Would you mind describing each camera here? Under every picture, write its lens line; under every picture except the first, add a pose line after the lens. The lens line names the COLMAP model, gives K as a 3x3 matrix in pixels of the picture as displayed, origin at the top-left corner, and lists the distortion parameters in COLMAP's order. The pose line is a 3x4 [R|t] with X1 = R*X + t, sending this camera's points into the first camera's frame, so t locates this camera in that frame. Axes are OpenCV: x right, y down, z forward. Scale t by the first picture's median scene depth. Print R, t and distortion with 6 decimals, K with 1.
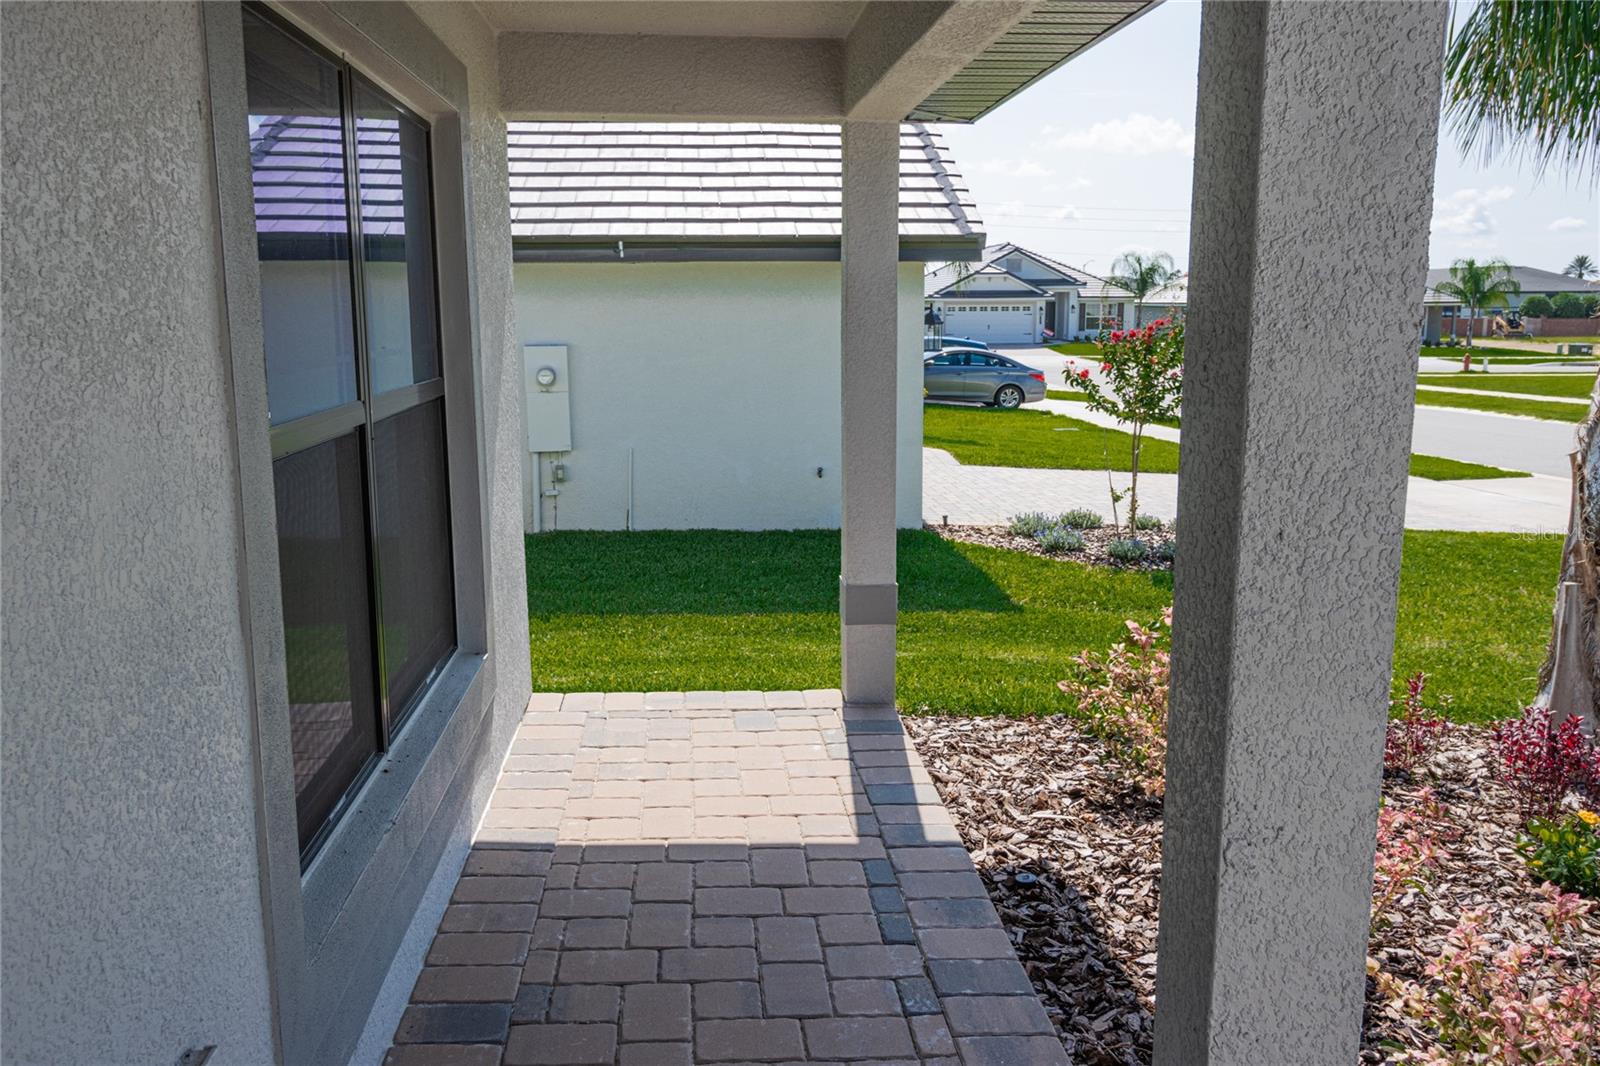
lens RADIAL K [[1286.3, 0, 800.0], [0, 1286.3, 533.0], [0, 0, 1]] dist [0.014083, -0.002323]
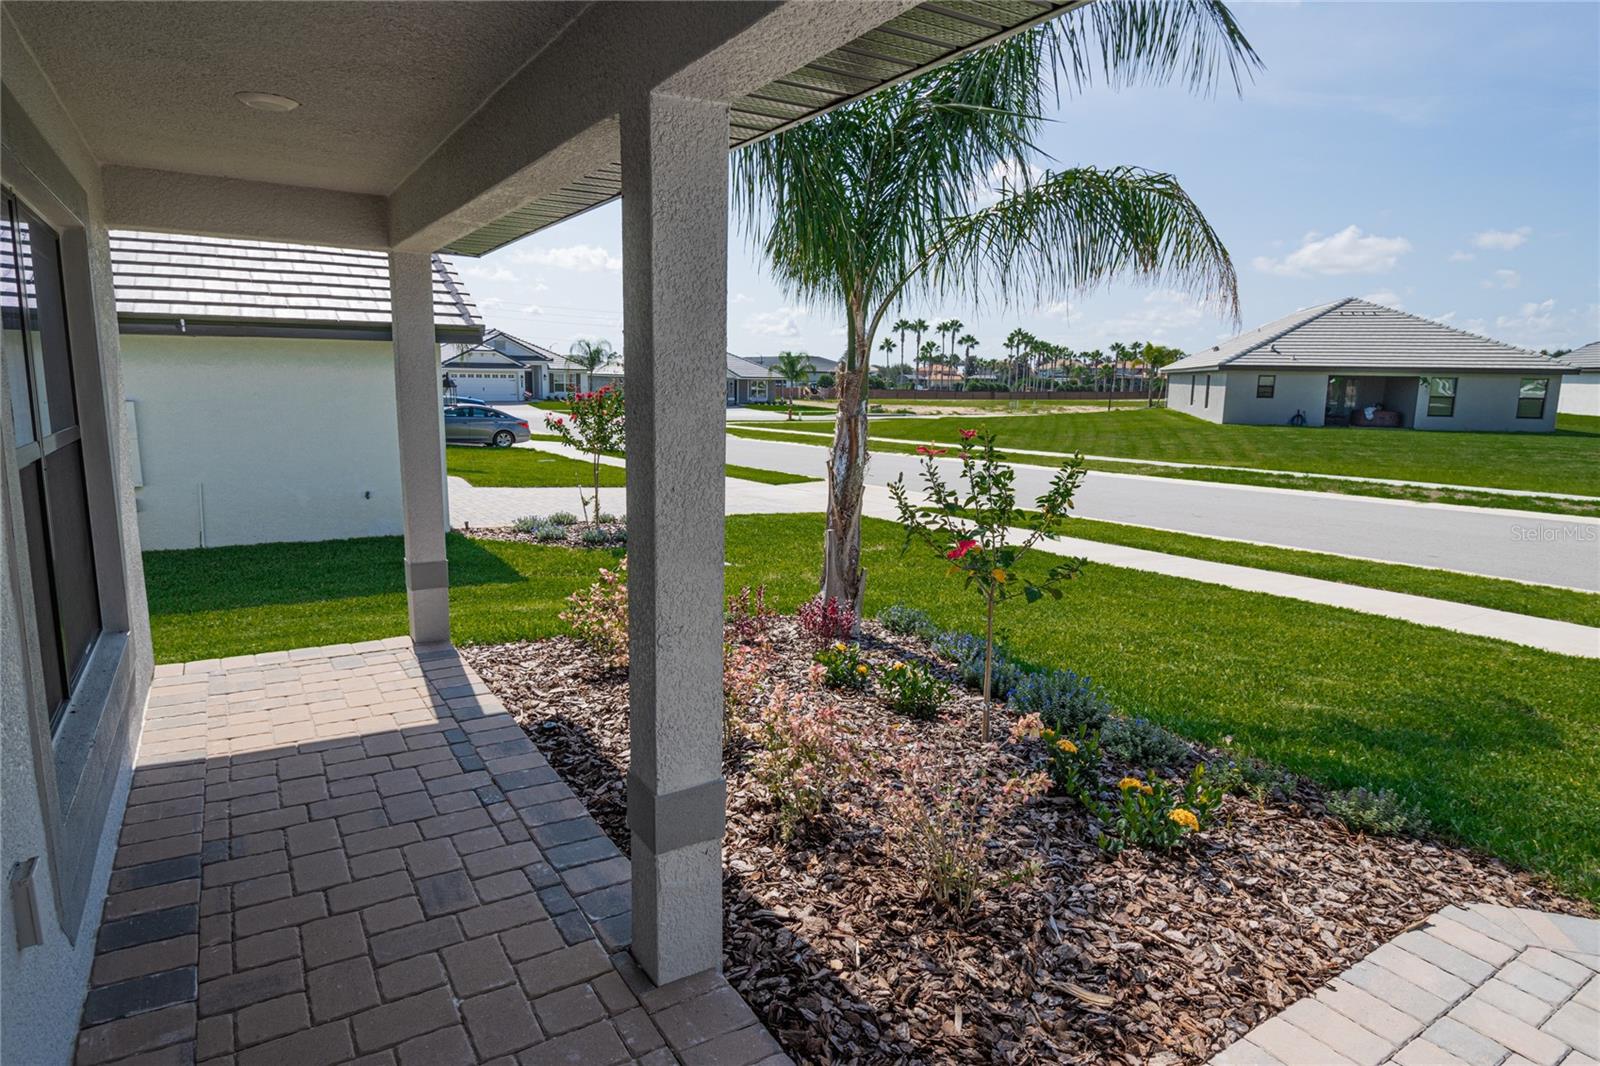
lens RADIAL K [[984.3, 0, 800.0], [0, 984.3, 533.0], [0, 0, 1]] dist [0.007133, -0.020865]
pose [[0.894026, -0.054908, 0.444638, -0.067798], [0.061023, 0.998136, 0.000562, 0.033393], [-0.443841, 0.026630, 0.895710, -0.221118]]
